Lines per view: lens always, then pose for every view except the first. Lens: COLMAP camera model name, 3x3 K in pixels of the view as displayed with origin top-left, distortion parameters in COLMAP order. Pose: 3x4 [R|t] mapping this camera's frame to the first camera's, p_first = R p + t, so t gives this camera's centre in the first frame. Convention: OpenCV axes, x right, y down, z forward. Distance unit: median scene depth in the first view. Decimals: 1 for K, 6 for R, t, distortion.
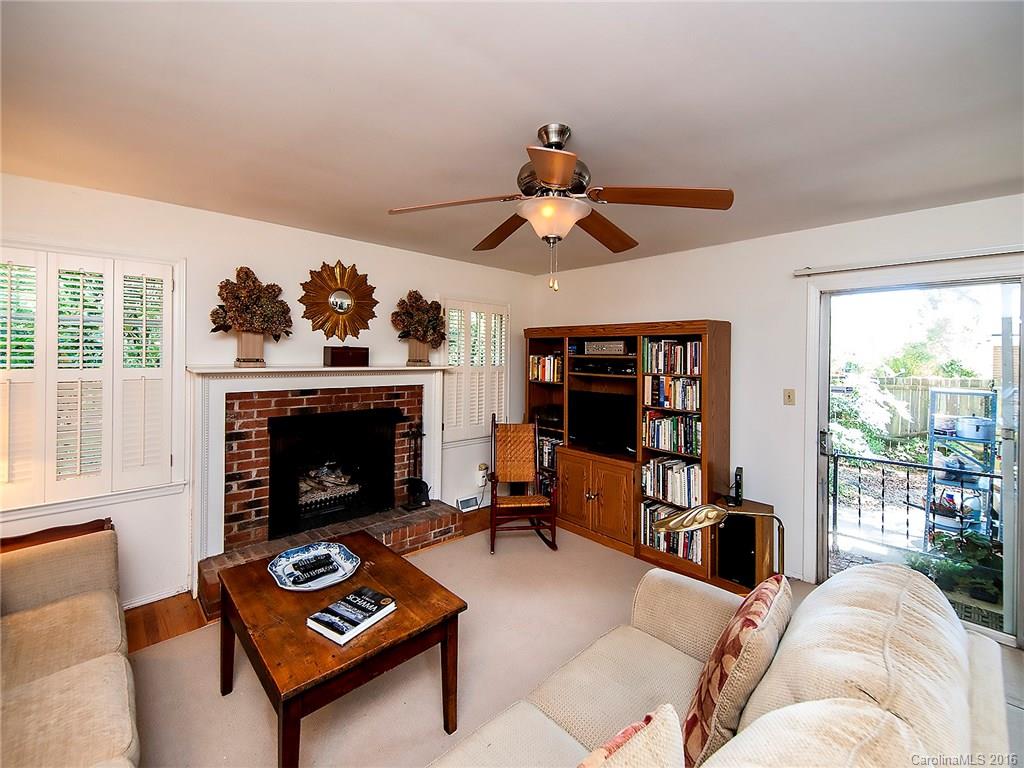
lens RADIAL K [[417.7, 0, 506.5], [0, 417.7, 362.1], [0, 0, 1]] dist [0.018621, -0.011969]
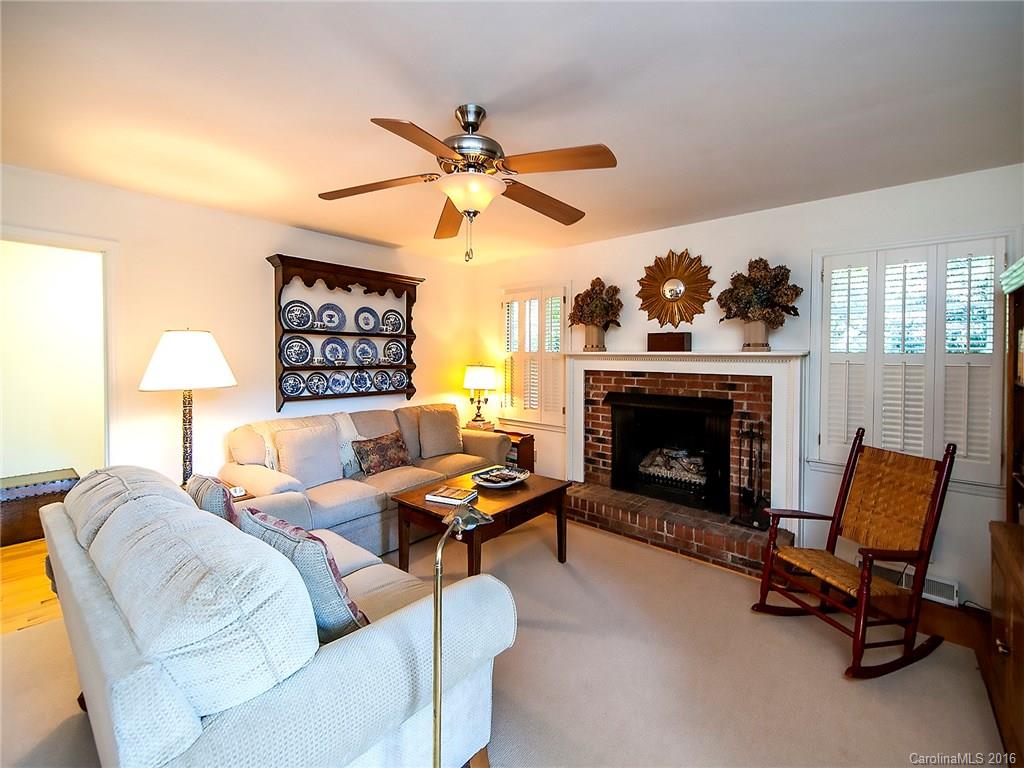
lens RADIAL K [[417.7, 0, 506.5], [0, 417.7, 362.1], [0, 0, 1]] dist [0.018621, -0.011969]
pose [[0.133434, 0.008003, -0.991025, 0.590573], [-0.015065, 0.999868, 0.006046, 0.035888], [0.990943, 0.014123, 0.133537, 0.469086]]
